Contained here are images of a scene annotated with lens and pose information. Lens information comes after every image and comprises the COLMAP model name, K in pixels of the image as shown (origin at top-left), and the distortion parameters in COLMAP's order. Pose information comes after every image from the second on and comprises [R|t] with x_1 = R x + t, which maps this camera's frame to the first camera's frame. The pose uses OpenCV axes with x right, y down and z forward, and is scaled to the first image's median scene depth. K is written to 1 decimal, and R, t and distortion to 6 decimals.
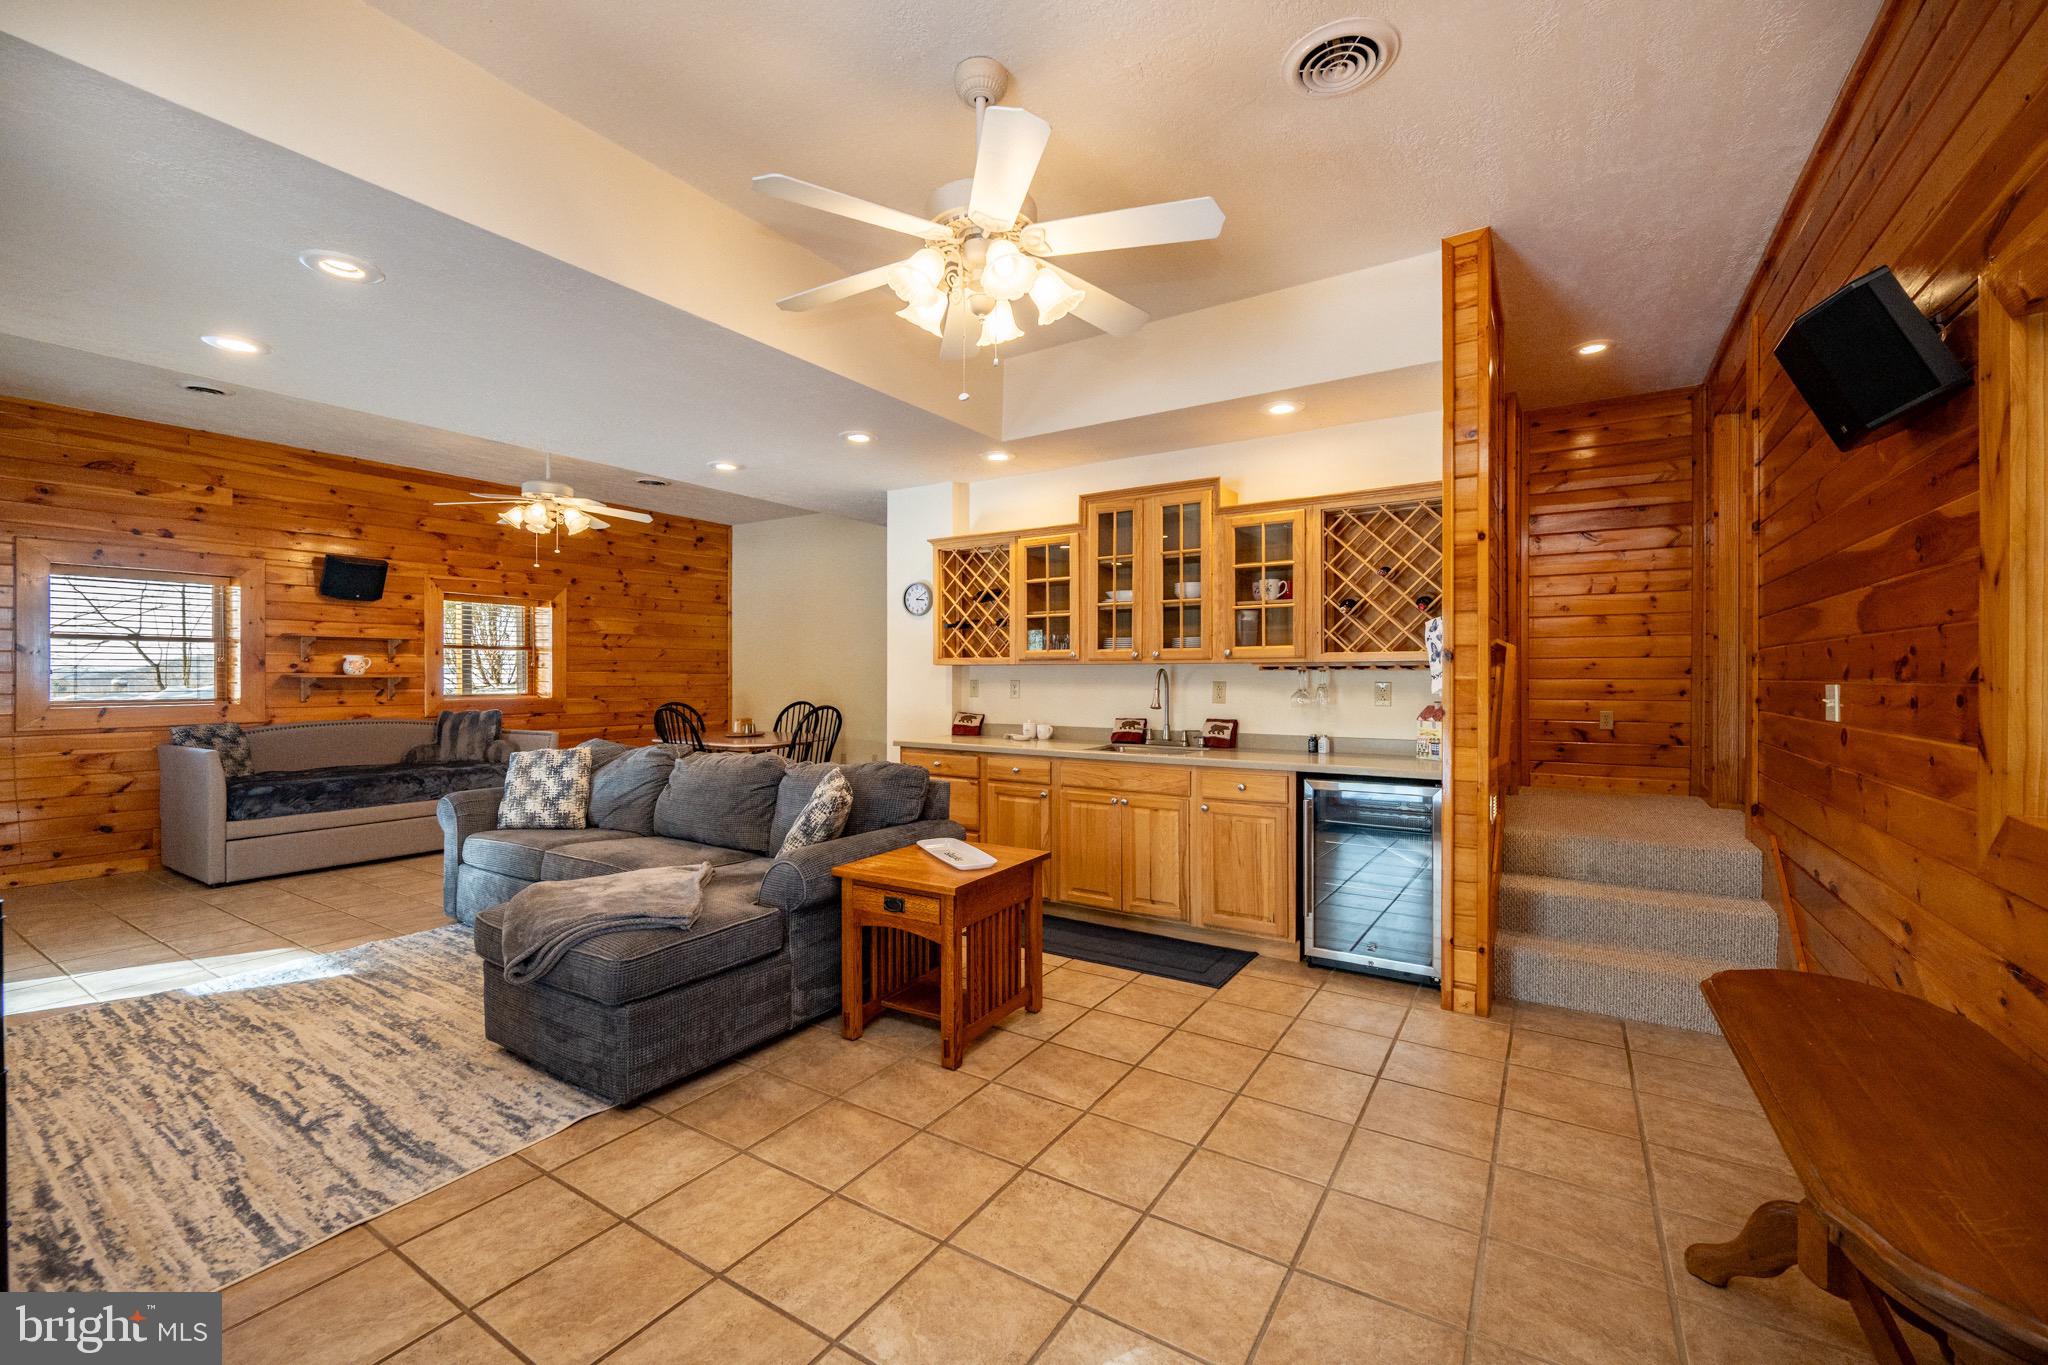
lens RADIAL K [[835.0, 0, 1020.6], [0, 835.0, 671.5], [0, 0, 1]] dist [-0.001593, 0.001096]
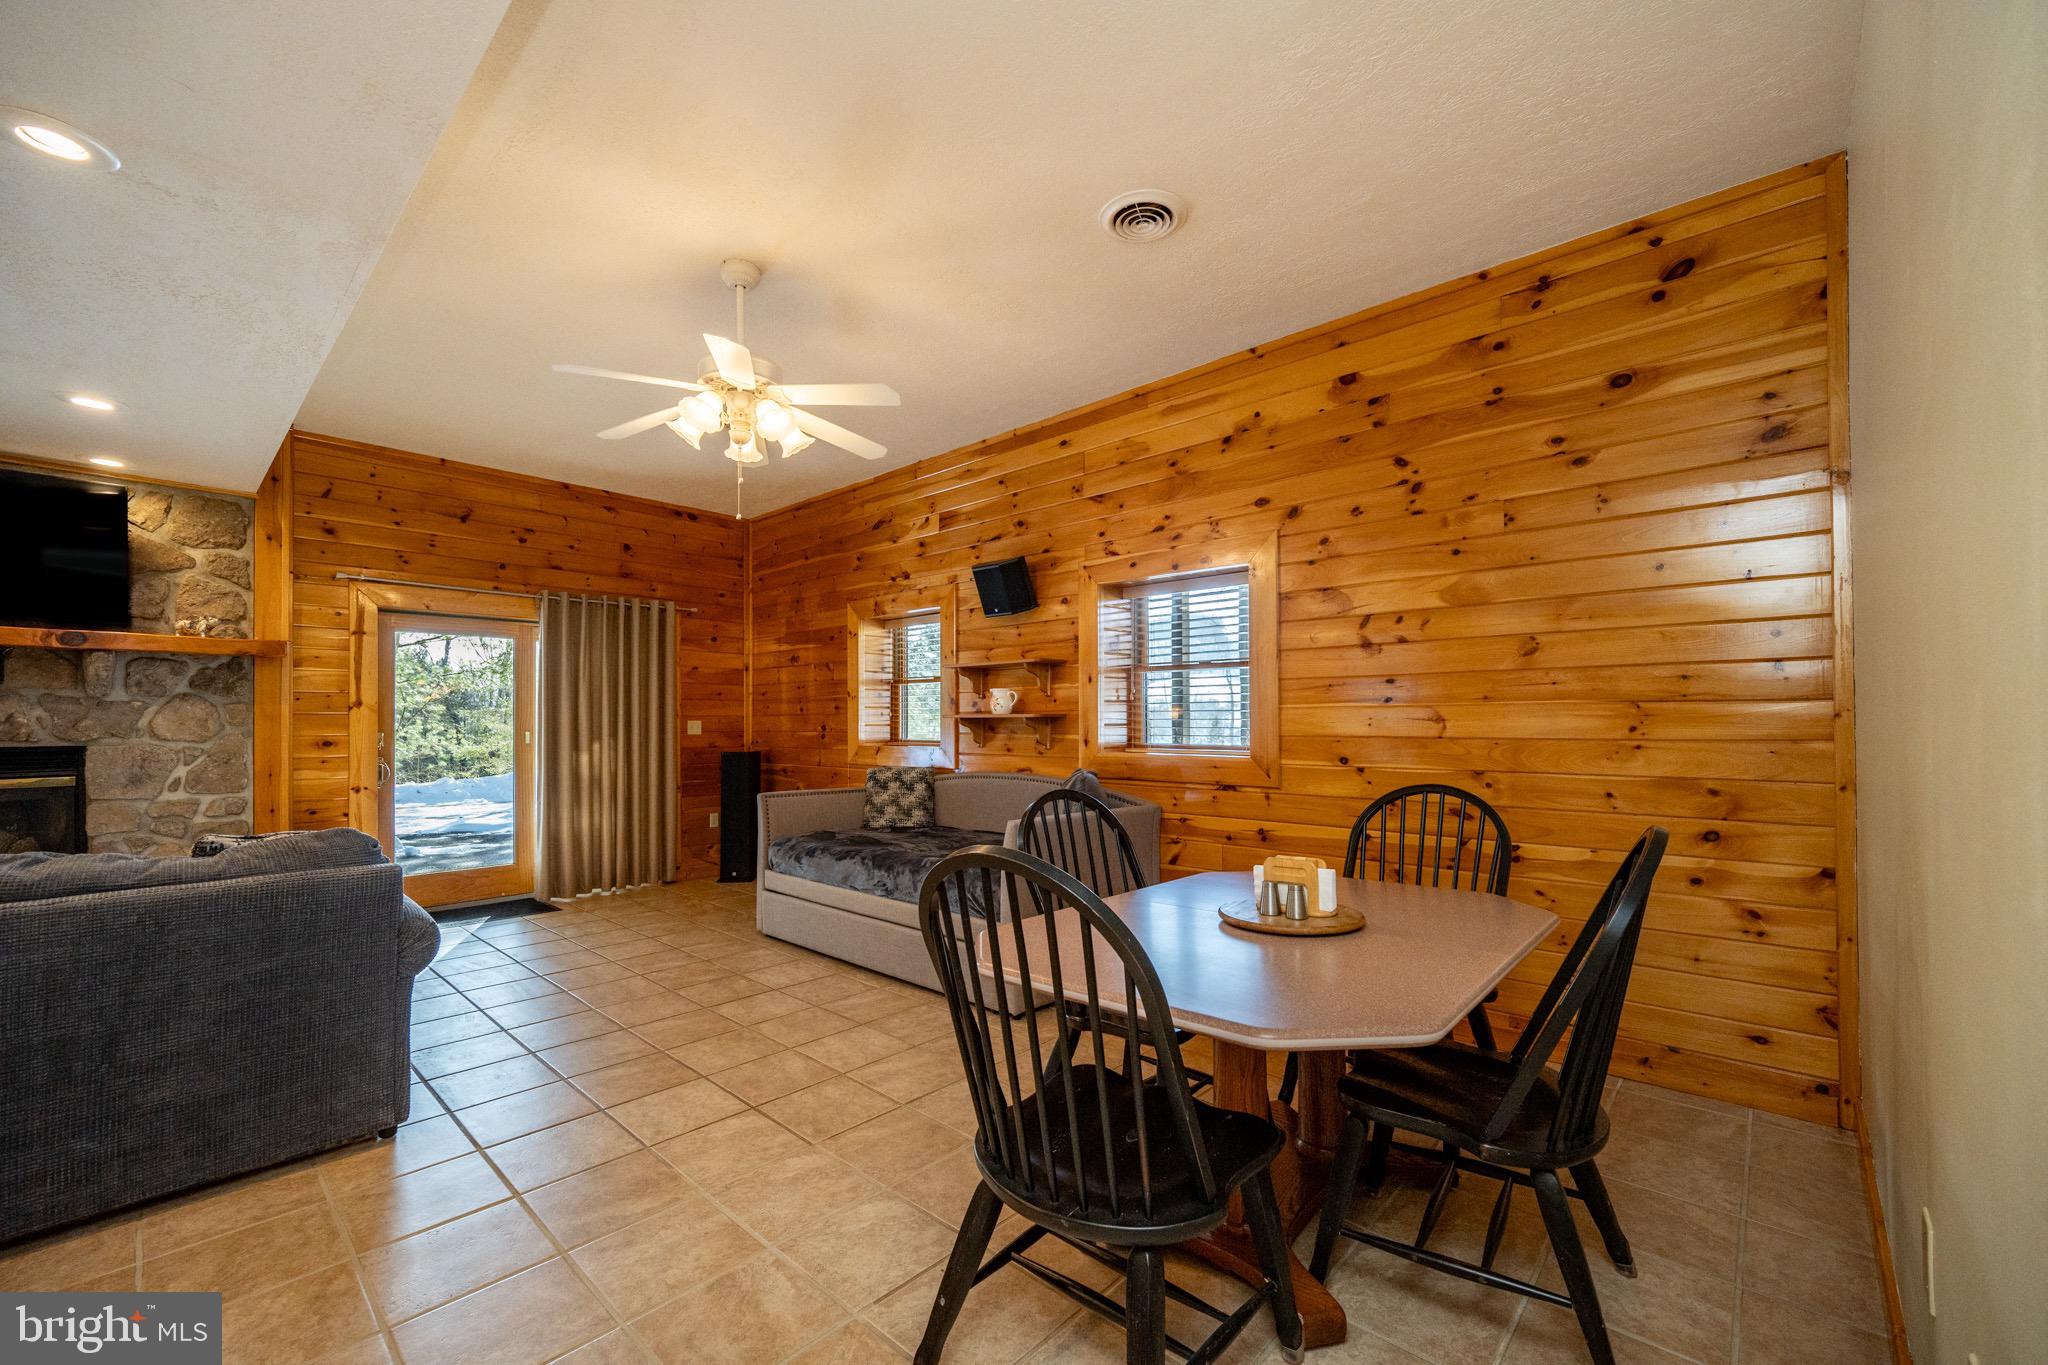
lens RADIAL K [[835.0, 0, 1028.5], [0, 835.0, 724.5], [0, 0, 1]] dist [-0.001593, 0.001096]
pose [[-0.172293, -0.003031, -0.985041, -0.055625], [0.004335, 0.999983, -0.003835, 0.017354], [0.985036, -0.004931, -0.172277, 1.227800]]
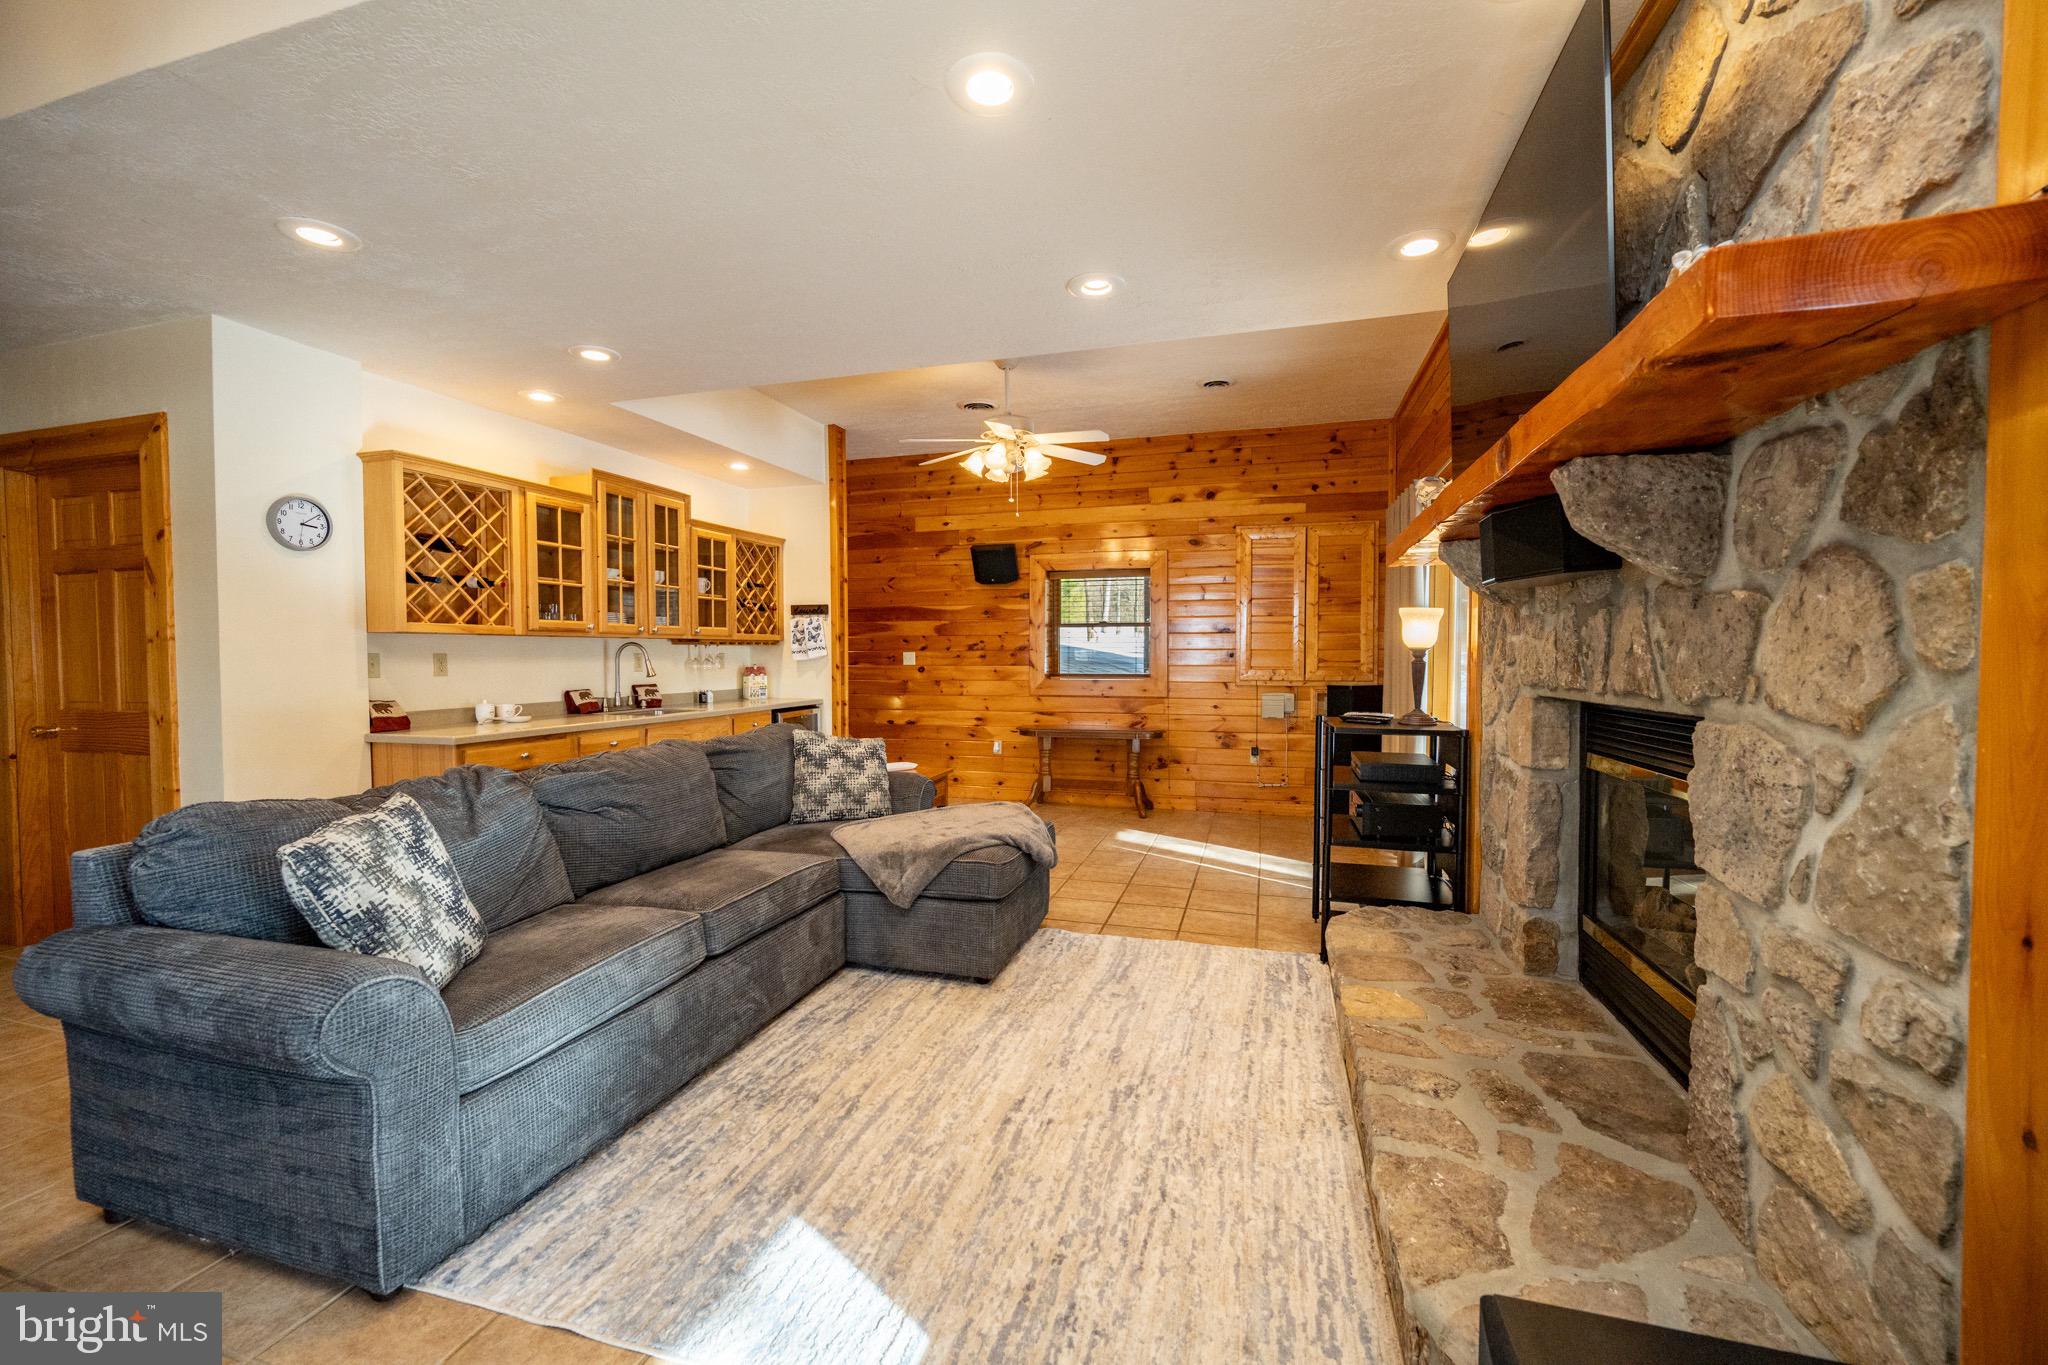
lens RADIAL K [[835.0, 0, 1021.8], [0, 835.0, 683.5], [0, 0, 1]] dist [-0.001593, 0.001096]
pose [[-0.281454, -0.034243, 0.958963, -0.794861], [-0.001770, 0.999380, 0.035167, 0.008889], [-0.959573, 0.008201, -0.281340, 0.599382]]
